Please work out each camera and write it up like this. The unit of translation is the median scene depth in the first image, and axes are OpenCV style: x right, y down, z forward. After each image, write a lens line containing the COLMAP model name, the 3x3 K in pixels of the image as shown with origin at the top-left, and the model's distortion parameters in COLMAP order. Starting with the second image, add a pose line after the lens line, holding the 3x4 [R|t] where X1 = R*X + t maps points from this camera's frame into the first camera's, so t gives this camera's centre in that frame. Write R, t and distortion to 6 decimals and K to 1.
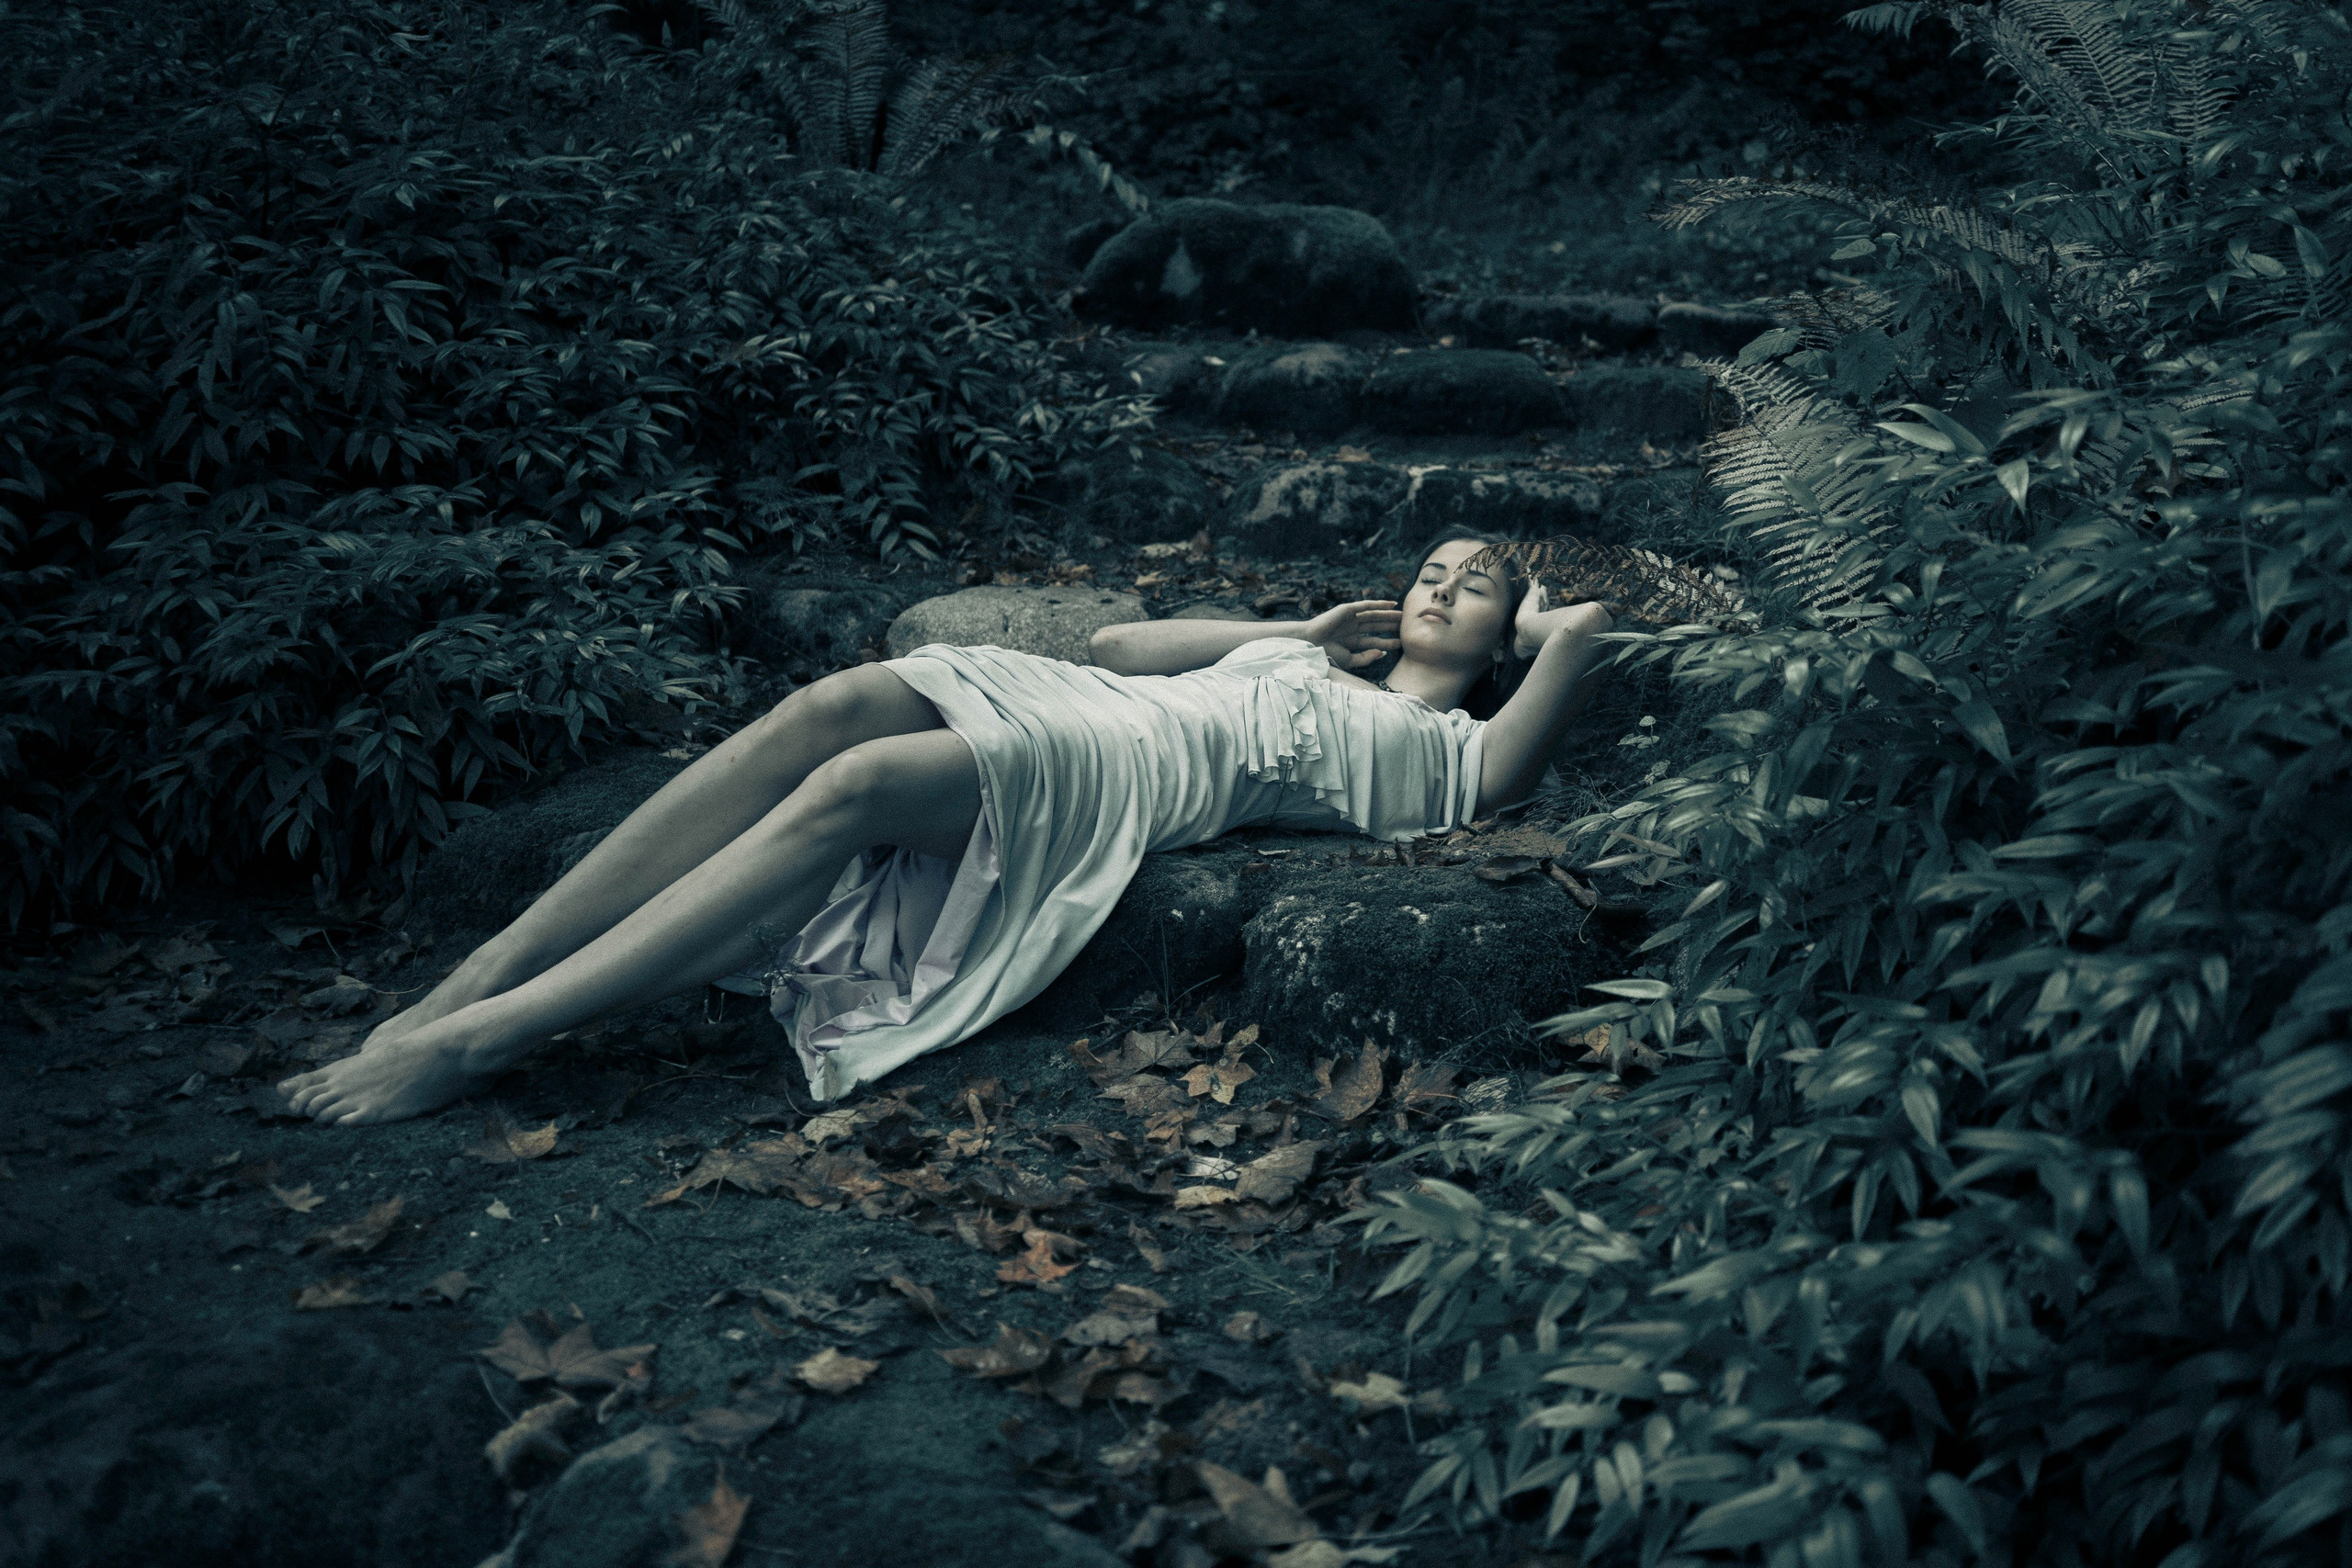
lens RADIAL K [[2366.8, 0, 1176.0], [0, 2366.8, 784.0], [0, 0, 1]] dist [0.071964, -0.283991]
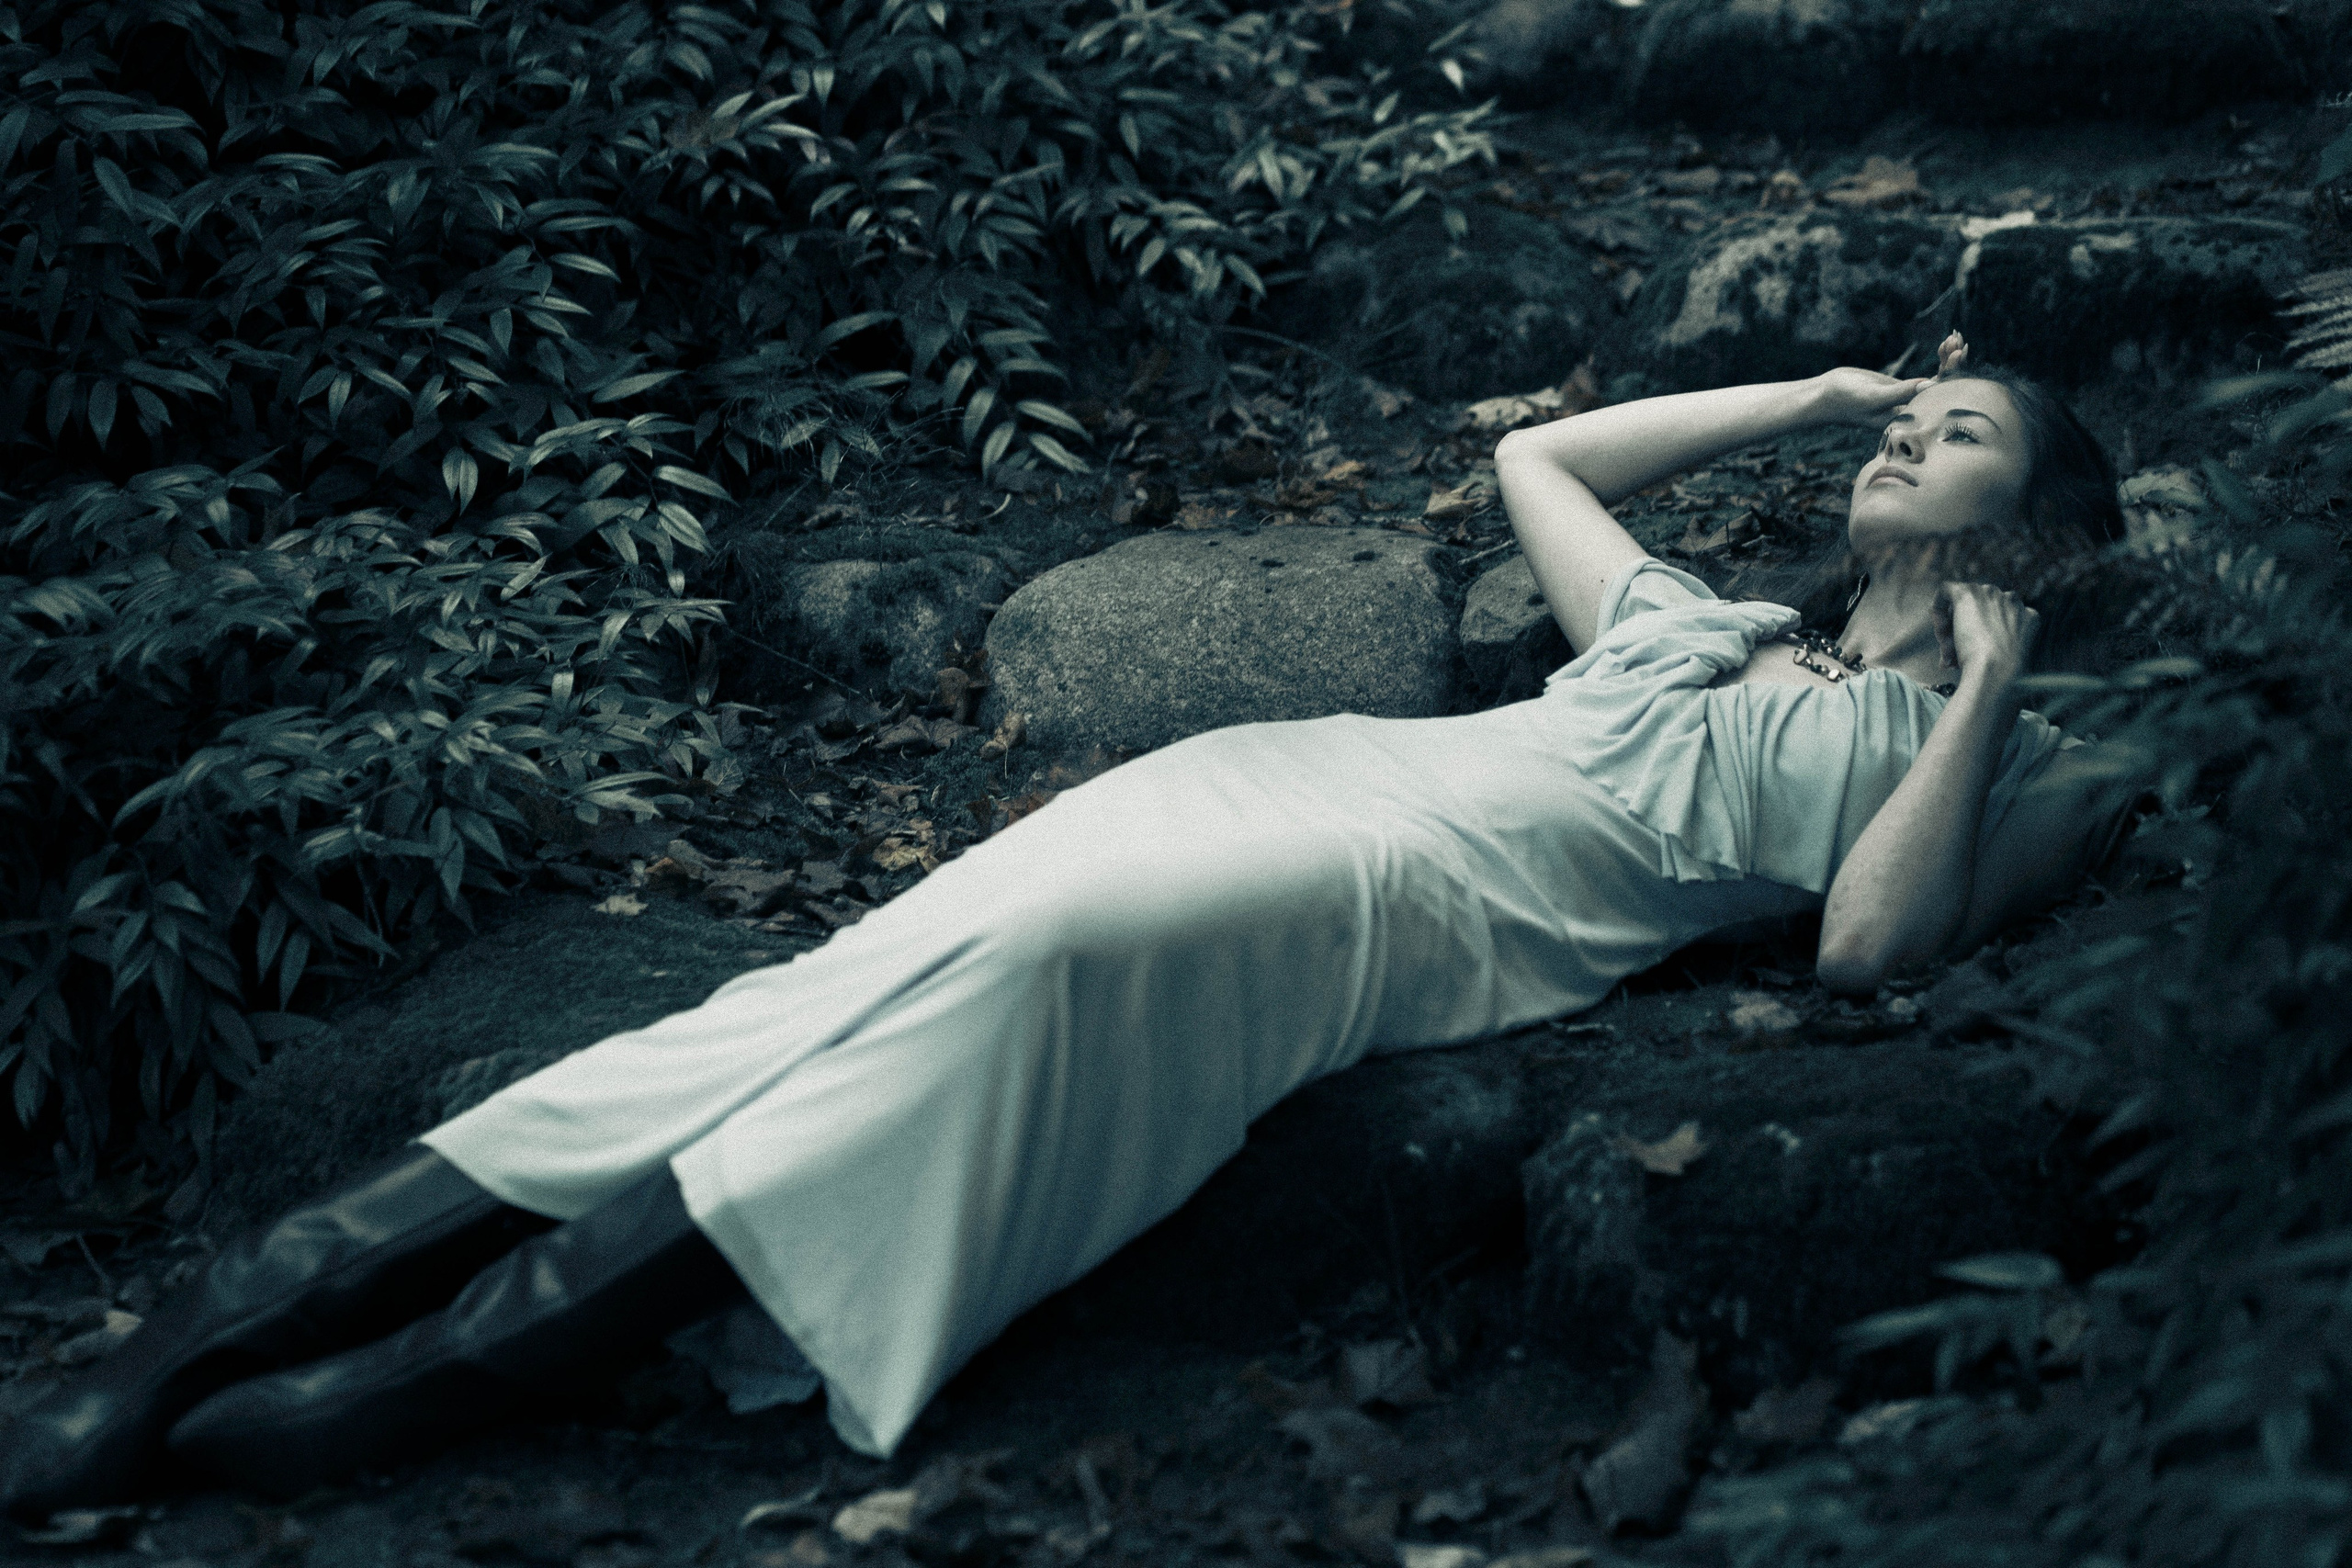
lens RADIAL K [[5534.5, 0, 1176.0], [0, 5534.5, 784.0], [0, 0, 1]] dist [0.167209, -2.767140]
pose [[0.989673, -0.061021, -0.129705, 0.086647], [0.063801, 0.997811, 0.017384, -0.045543], [0.128360, -0.025480, 0.991400, -0.284723]]
